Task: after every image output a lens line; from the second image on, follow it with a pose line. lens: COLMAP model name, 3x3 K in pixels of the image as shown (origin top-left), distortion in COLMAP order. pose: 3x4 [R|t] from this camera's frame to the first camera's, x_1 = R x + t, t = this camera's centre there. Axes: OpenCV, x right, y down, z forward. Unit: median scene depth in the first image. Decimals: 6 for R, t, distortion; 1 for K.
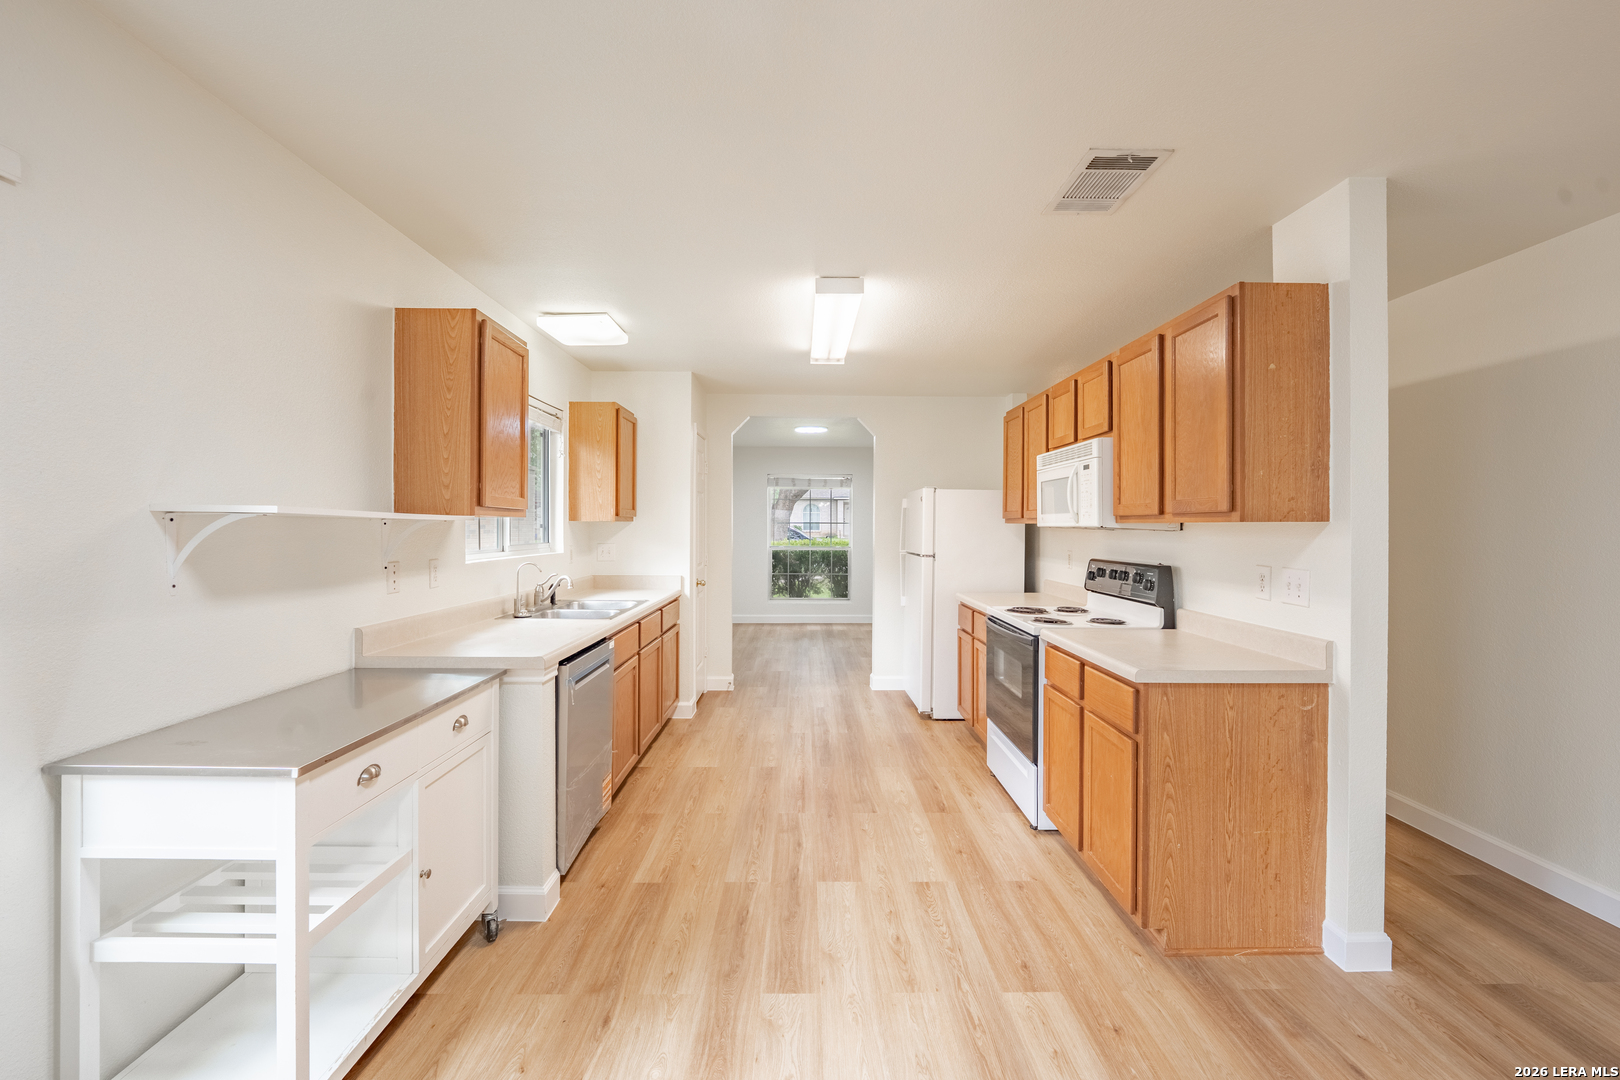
lens RADIAL K [[662.1, 0, 811.7], [0, 662.1, 525.6], [0, 0, 1]] dist [-0.008336, -0.000460]
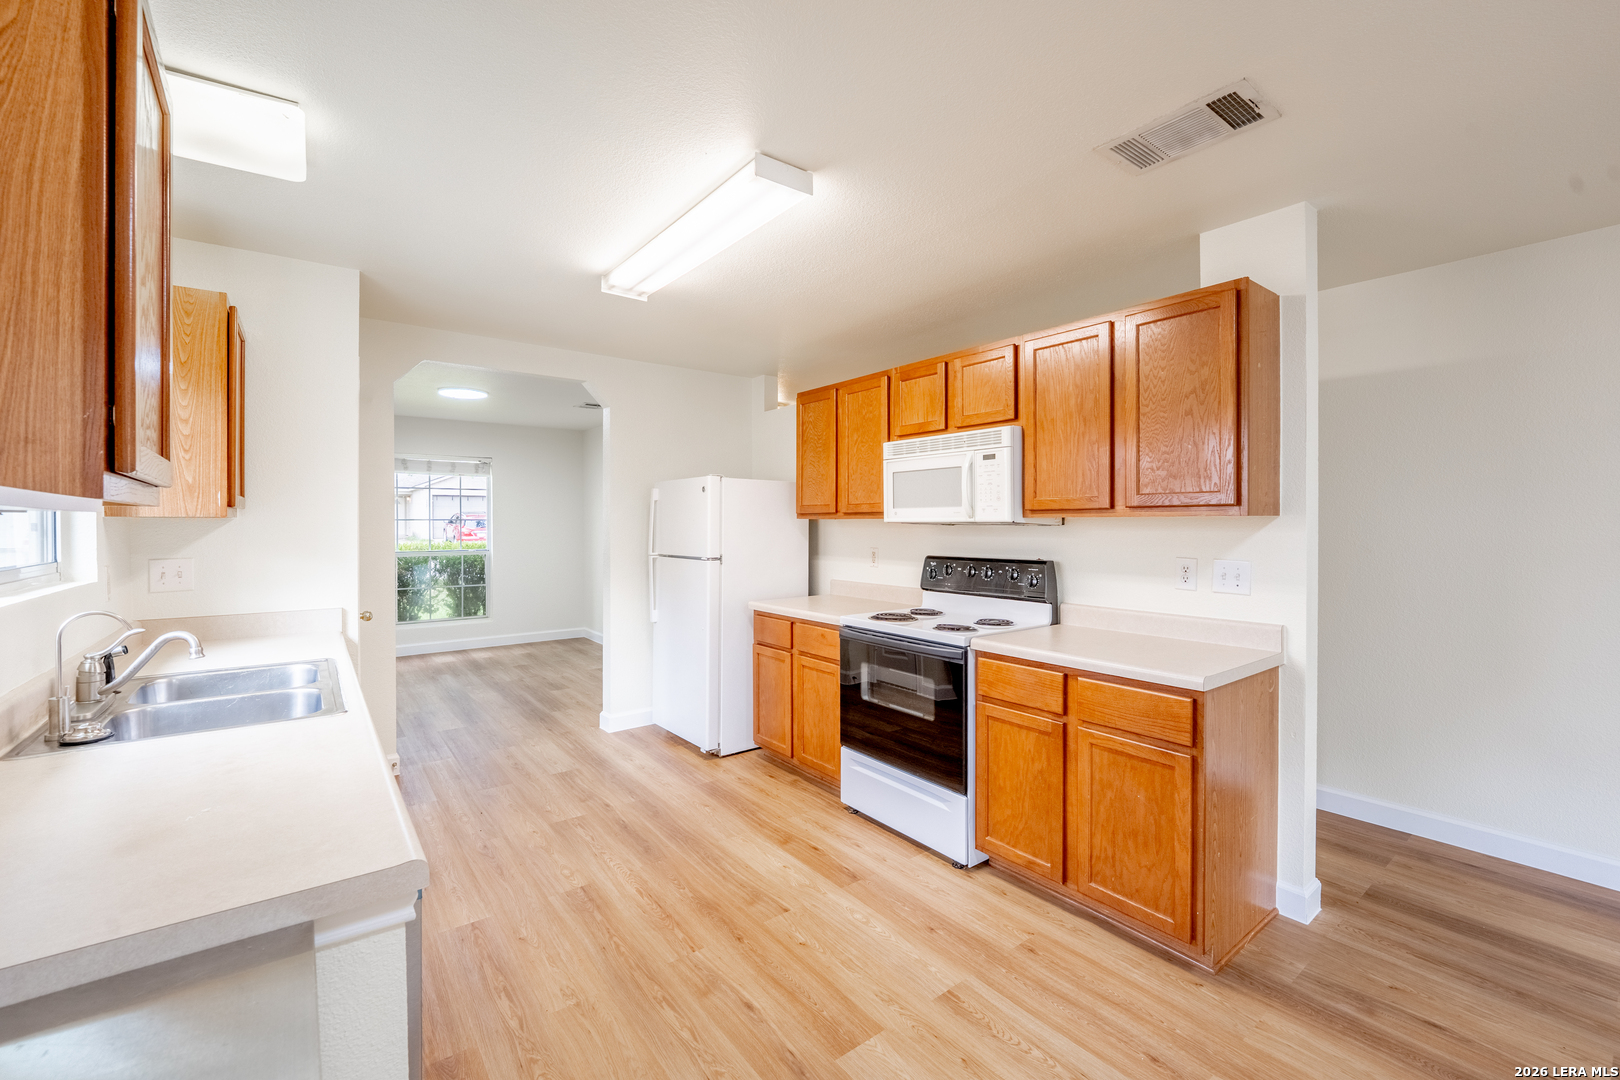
lens RADIAL K [[672.3, 0, 816.7], [0, 672.3, 525.7], [0, 0, 1]] dist [-0.009113, -0.000320]
pose [[0.799117, -0.009160, 0.601106, -0.344711], [0.005535, 0.999954, 0.007880, -0.001563], [-0.601150, -0.002971, 0.799130, 0.407684]]
